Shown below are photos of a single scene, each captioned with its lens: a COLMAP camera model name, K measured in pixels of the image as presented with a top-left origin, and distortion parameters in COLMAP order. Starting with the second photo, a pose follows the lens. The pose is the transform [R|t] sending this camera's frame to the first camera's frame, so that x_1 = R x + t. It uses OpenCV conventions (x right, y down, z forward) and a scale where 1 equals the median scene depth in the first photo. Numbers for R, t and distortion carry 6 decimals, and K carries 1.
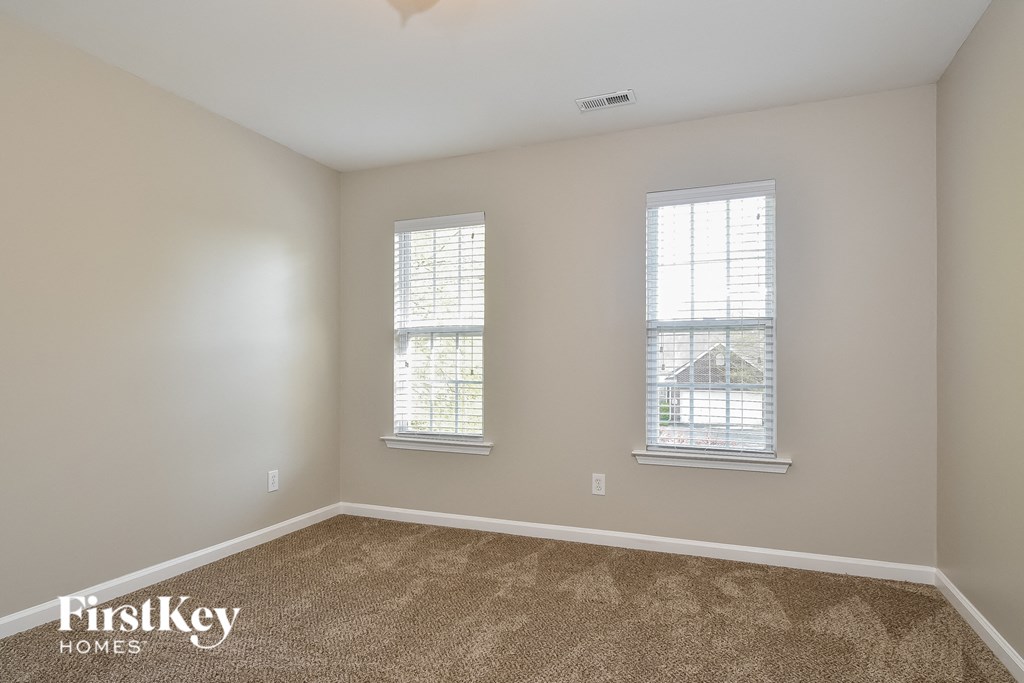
lens RADIAL K [[604.2, 0, 511.6], [0, 604.2, 337.5], [0, 0, 1]] dist [-0.006910, -0.000538]
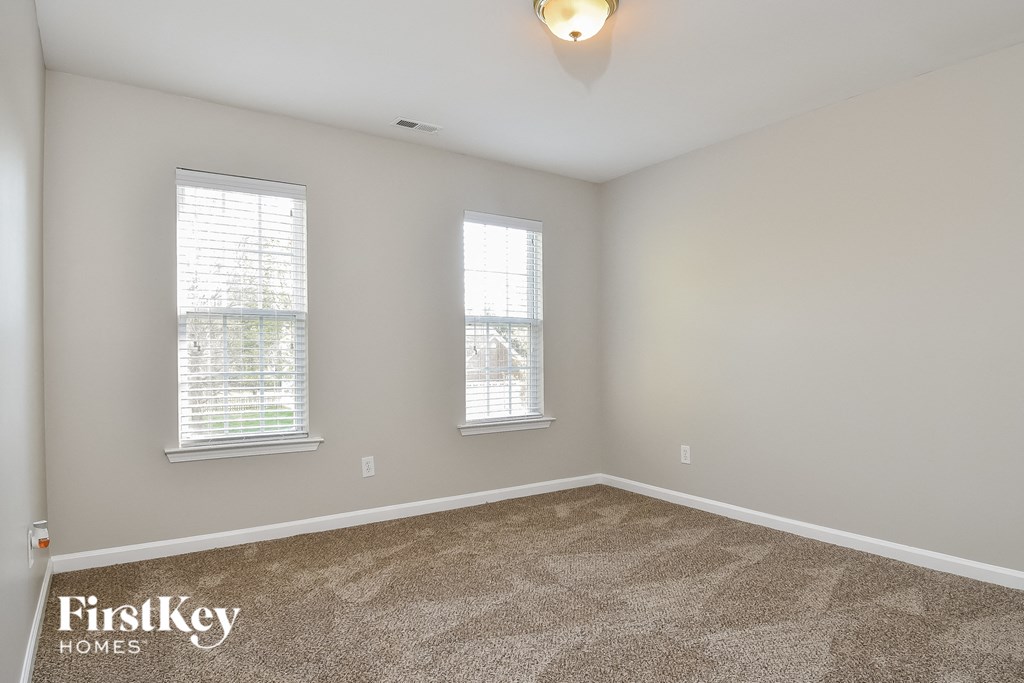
lens RADIAL K [[574.3, 0, 511.6], [0, 574.3, 340.4], [0, 0, 1]] dist [-0.004967, -0.001582]
pose [[0.559690, 0.012852, 0.828602, -0.581650], [-0.029266, 0.999563, 0.004264, 0.011519], [-0.828185, -0.026636, 0.559822, 0.248446]]
